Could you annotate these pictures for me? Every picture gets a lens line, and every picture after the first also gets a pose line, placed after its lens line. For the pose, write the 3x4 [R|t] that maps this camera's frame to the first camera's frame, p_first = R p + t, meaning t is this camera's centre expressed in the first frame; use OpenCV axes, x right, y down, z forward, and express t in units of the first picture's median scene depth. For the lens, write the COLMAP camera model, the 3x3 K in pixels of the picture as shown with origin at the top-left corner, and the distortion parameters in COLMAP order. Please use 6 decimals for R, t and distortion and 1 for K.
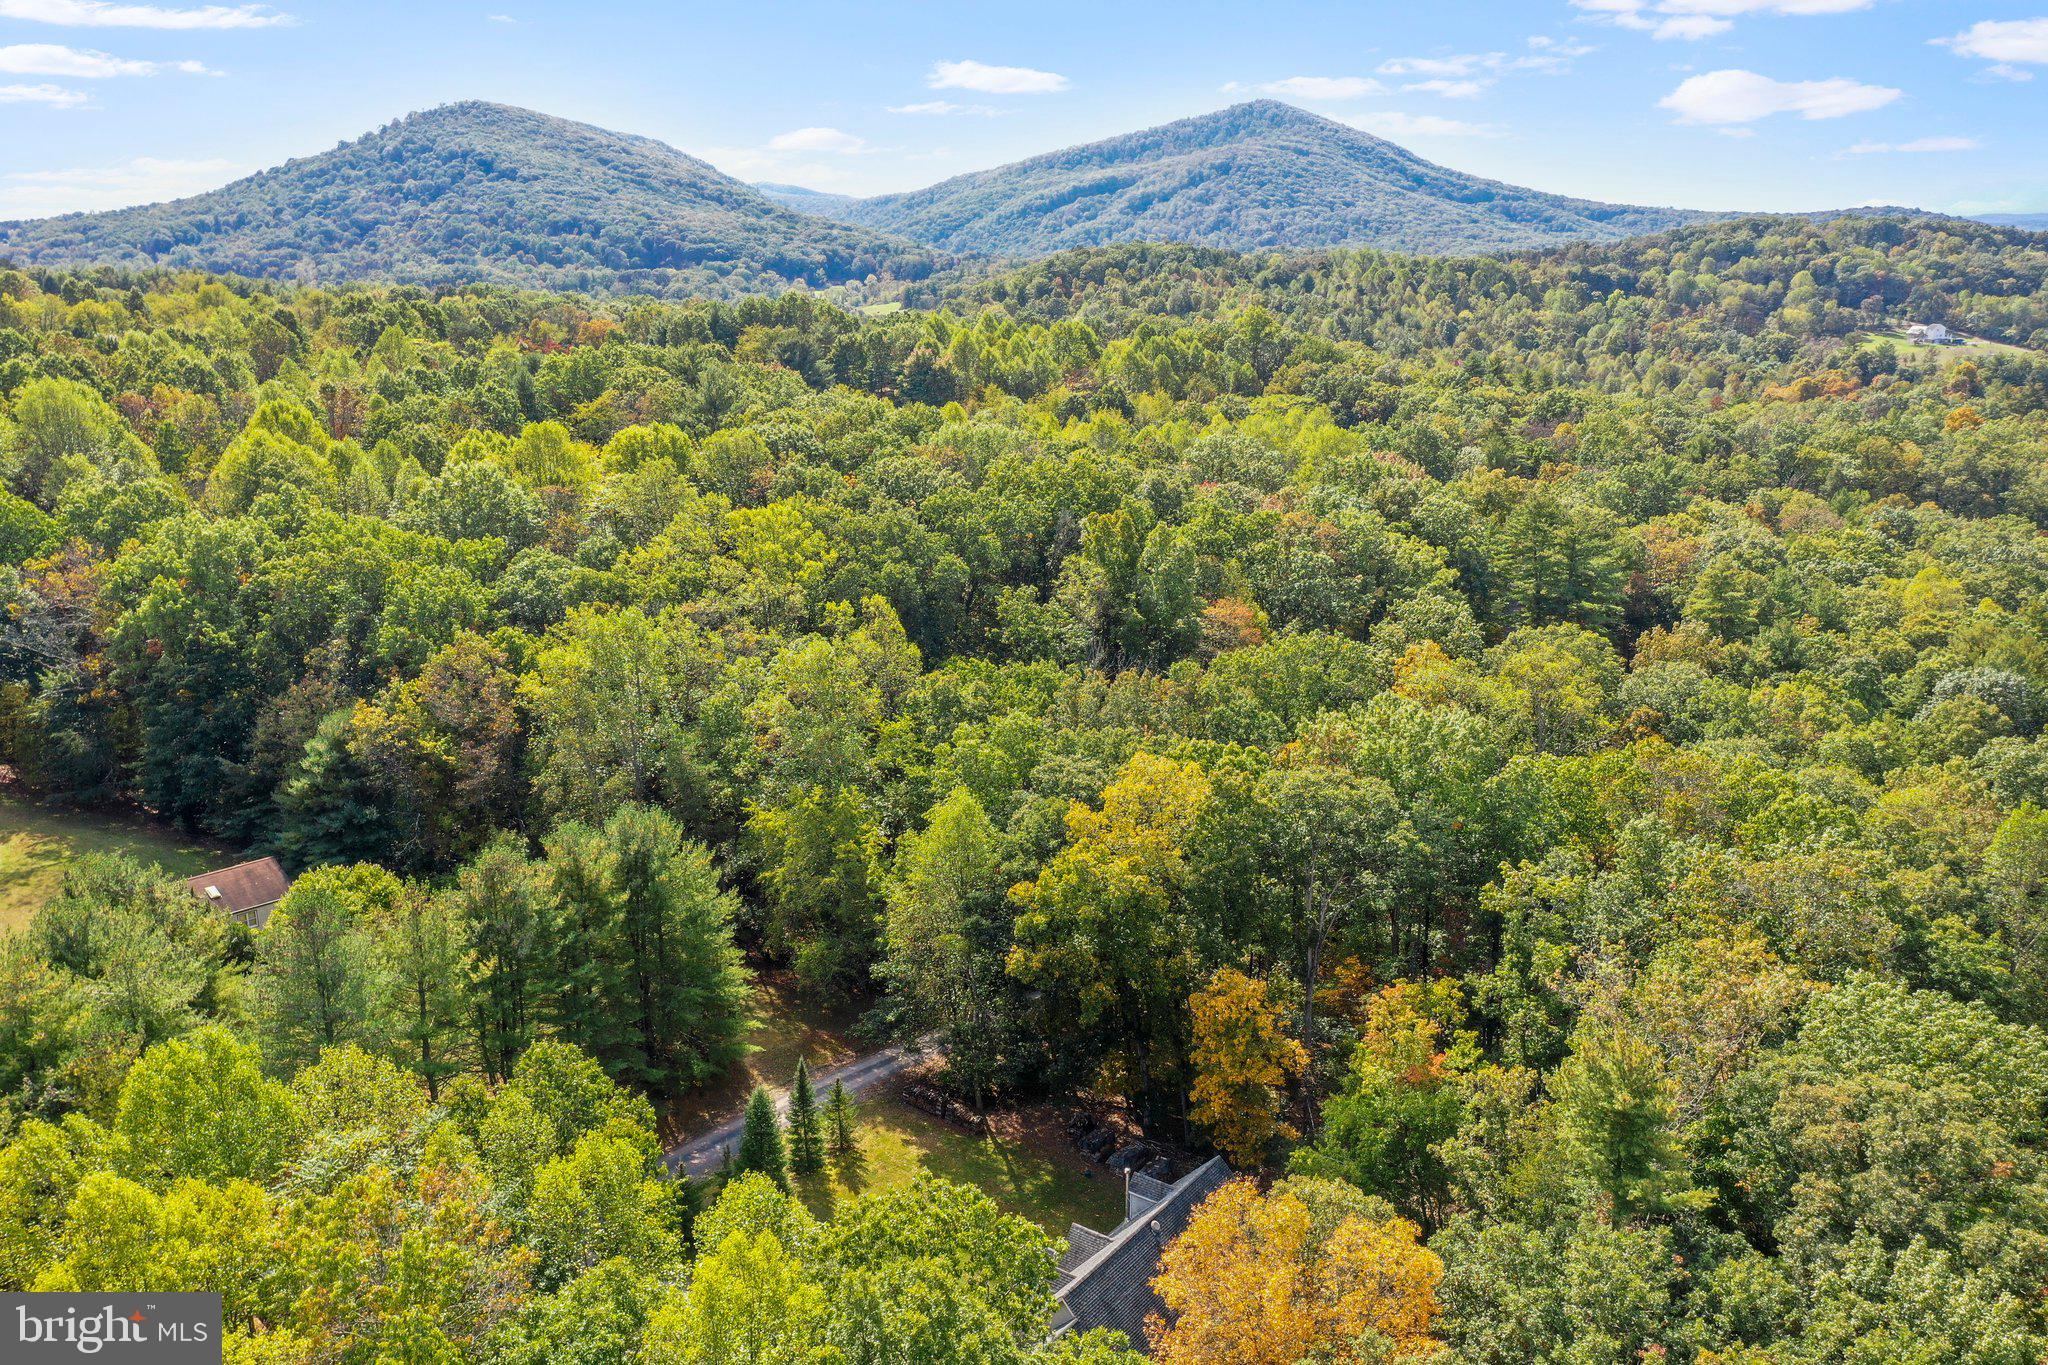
lens RADIAL K [[1637.0, 0, 1023.4], [0, 1637.0, 680.8], [0, 0, 1]] dist [0.008070, -0.005185]
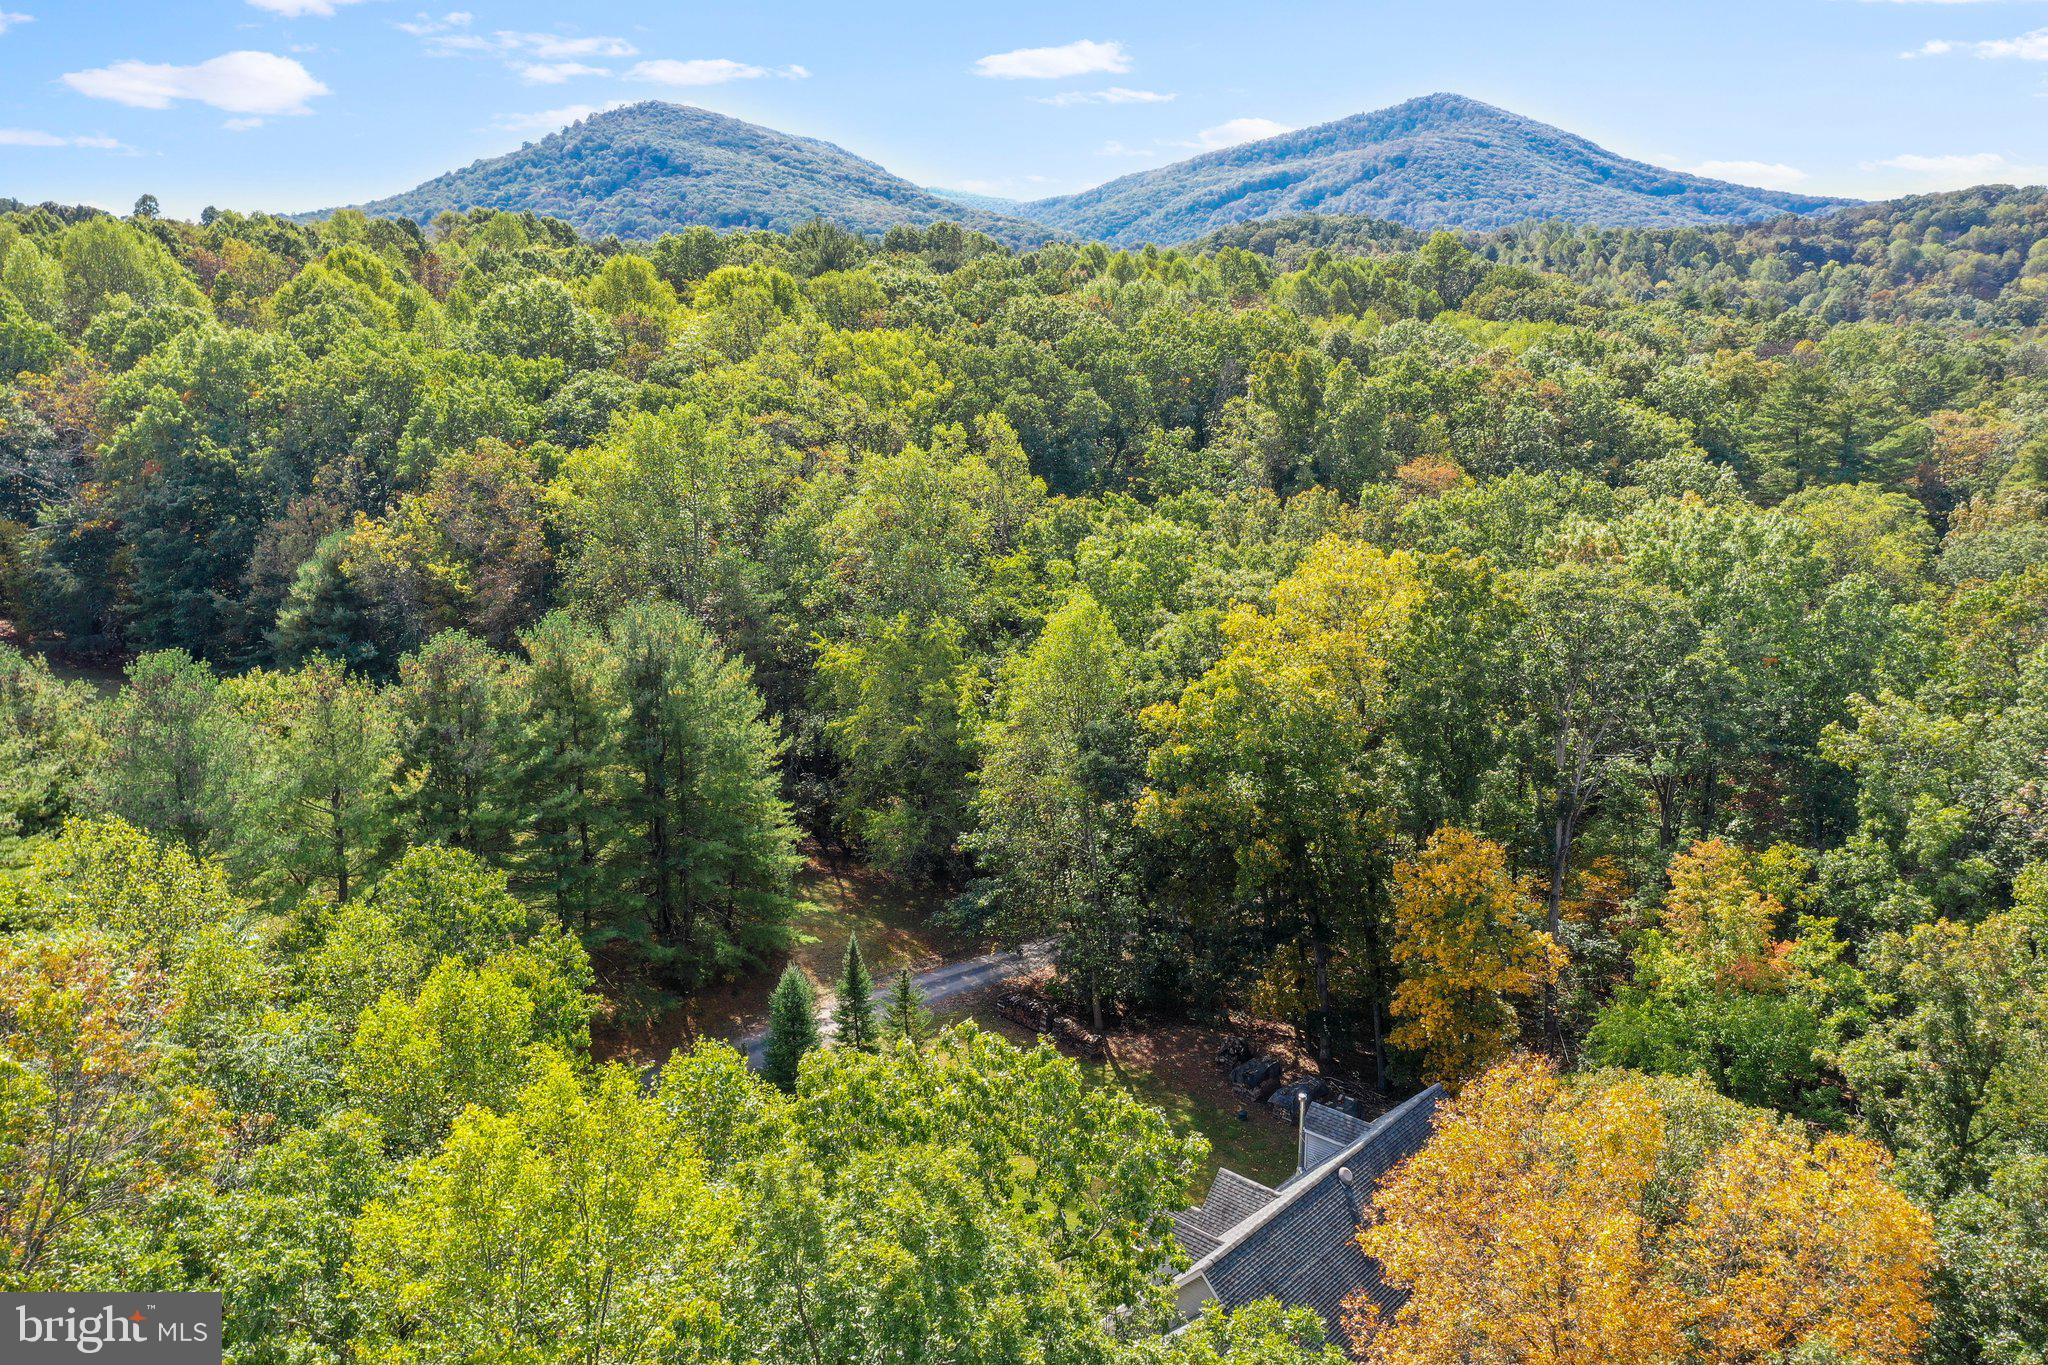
lens RADIAL K [[1637.0, 0, 1023.2], [0, 1637.0, 684.3], [0, 0, 1]] dist [0.008070, -0.005185]
pose [[0.995114, 0.022459, -0.096147, 0.006674], [-0.022653, 0.999743, -0.000933, 0.090715], [0.096101, 0.003106, 0.995367, 0.214817]]
